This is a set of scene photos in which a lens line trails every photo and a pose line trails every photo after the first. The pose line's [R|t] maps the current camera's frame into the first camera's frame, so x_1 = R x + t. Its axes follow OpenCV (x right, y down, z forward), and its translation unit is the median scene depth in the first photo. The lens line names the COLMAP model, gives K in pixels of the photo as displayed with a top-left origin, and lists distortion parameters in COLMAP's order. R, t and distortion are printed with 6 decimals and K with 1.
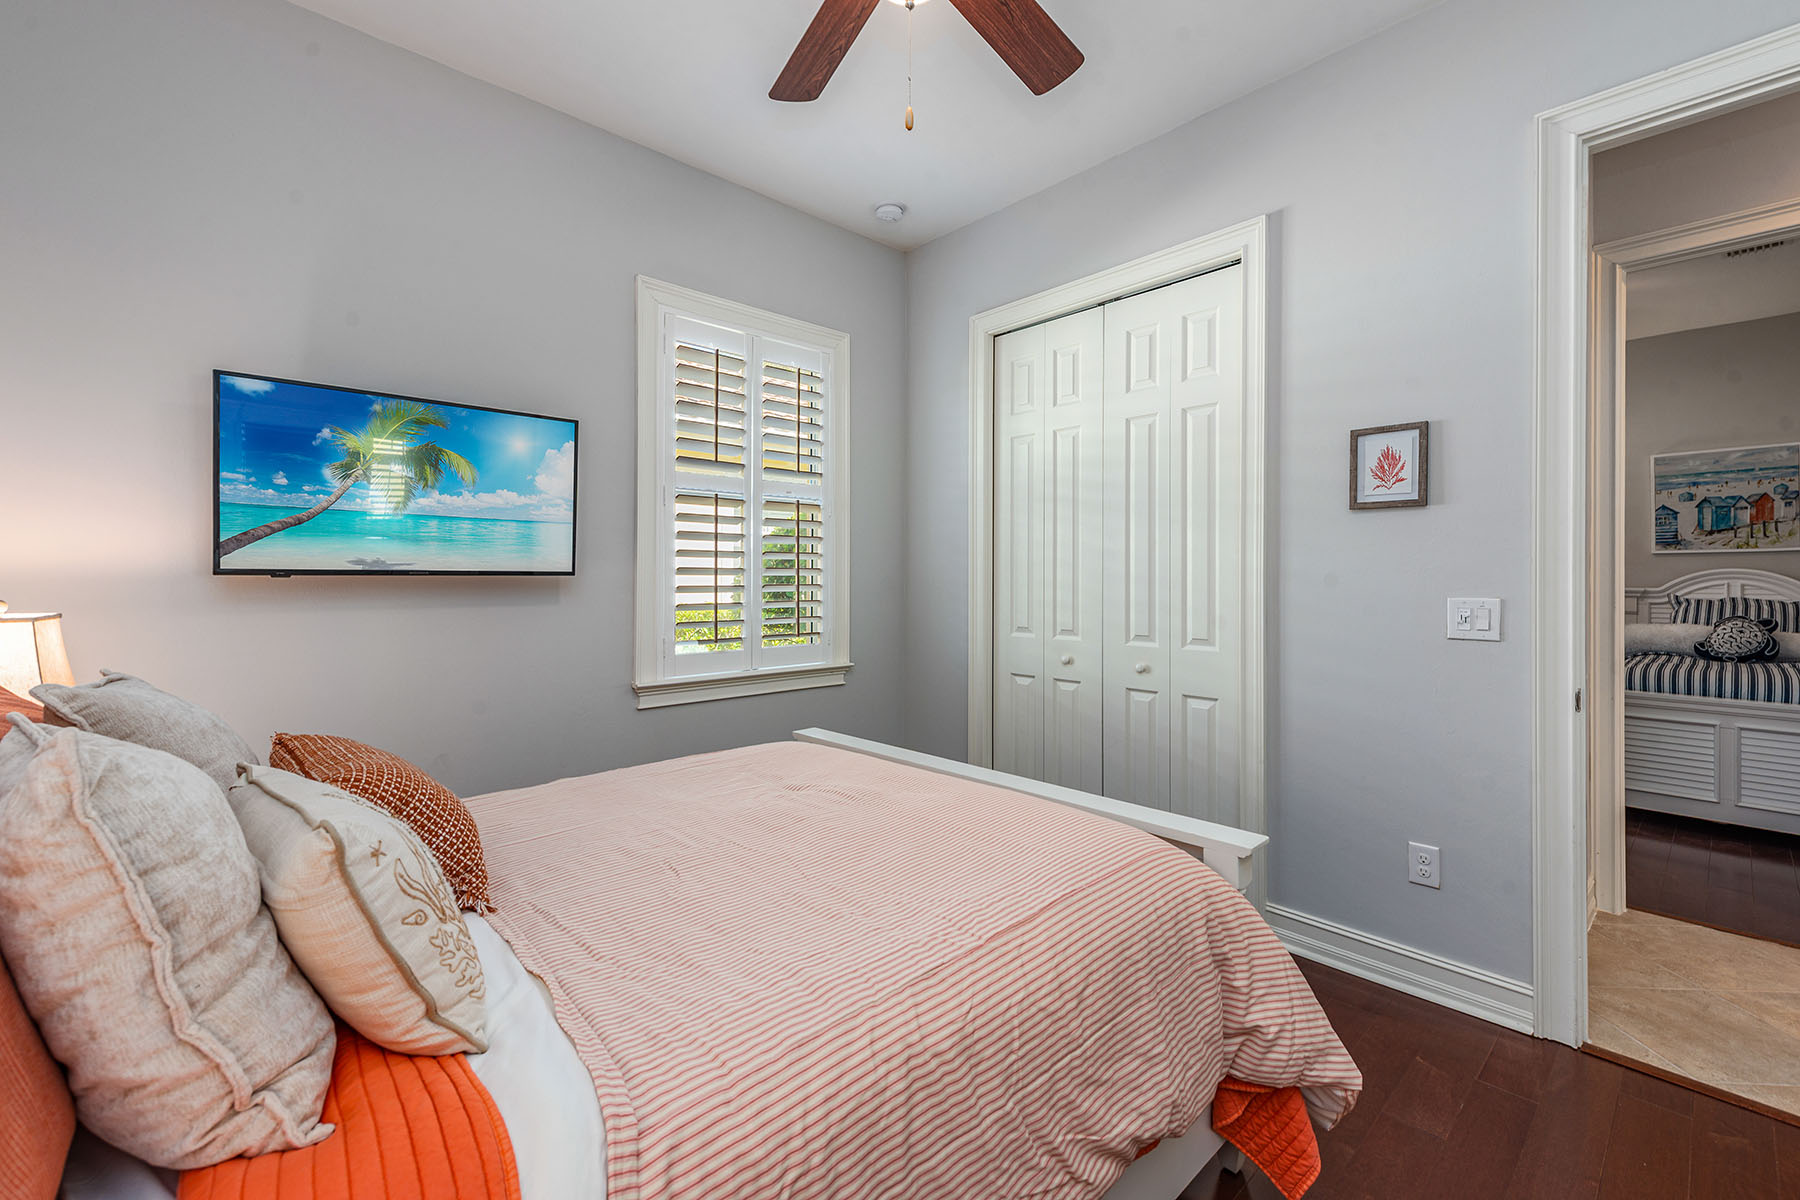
lens RADIAL K [[759.0, 0, 891.8], [0, 759.0, 586.8], [0, 0, 1]] dist [-0.001491, -0.000517]
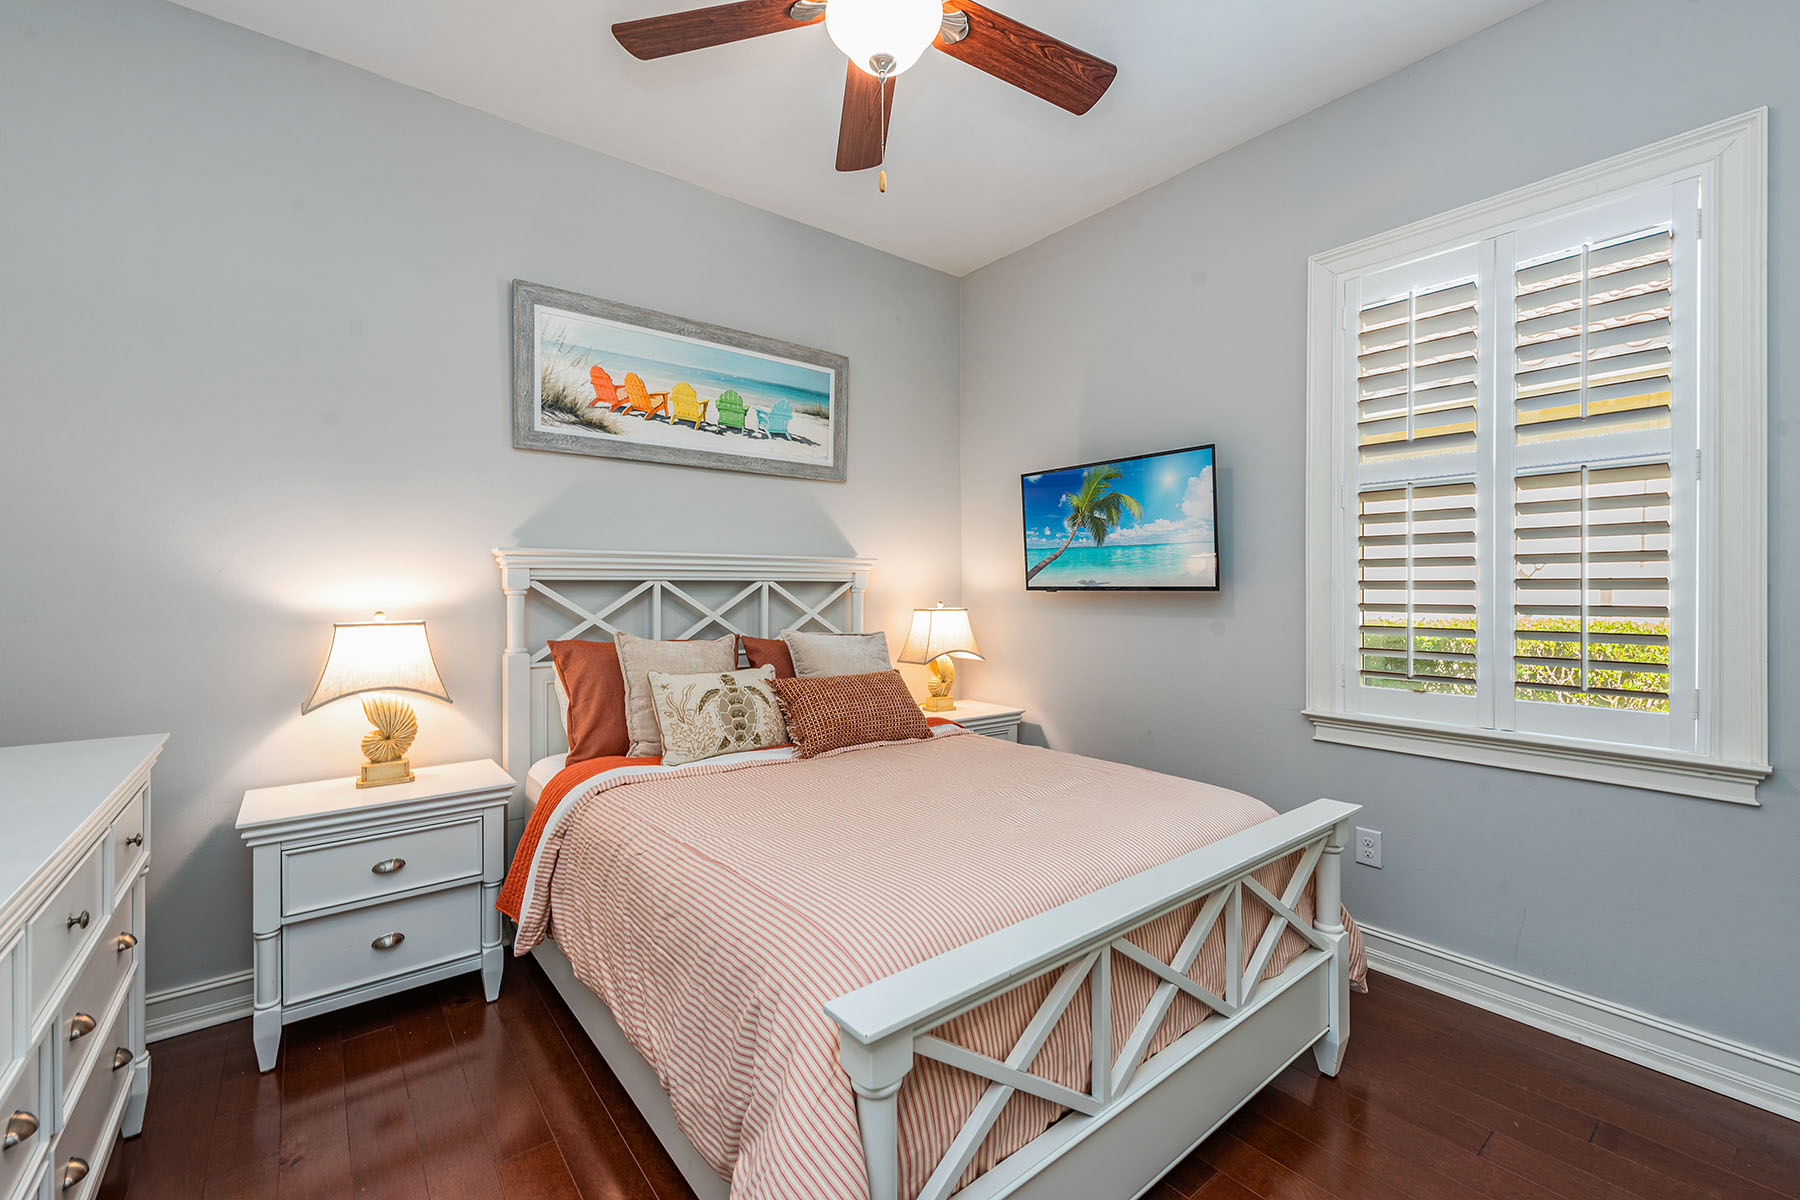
lens RADIAL K [[759.0, 0, 900.0], [0, 759.0, 585.3], [0, 0, 1]] dist [-0.001491, -0.000517]
pose [[-0.081528, -0.002607, -0.996668, 0.793656], [-0.008334, 0.999963, -0.001934, -0.020139], [0.996636, 0.008148, -0.081547, 0.776727]]
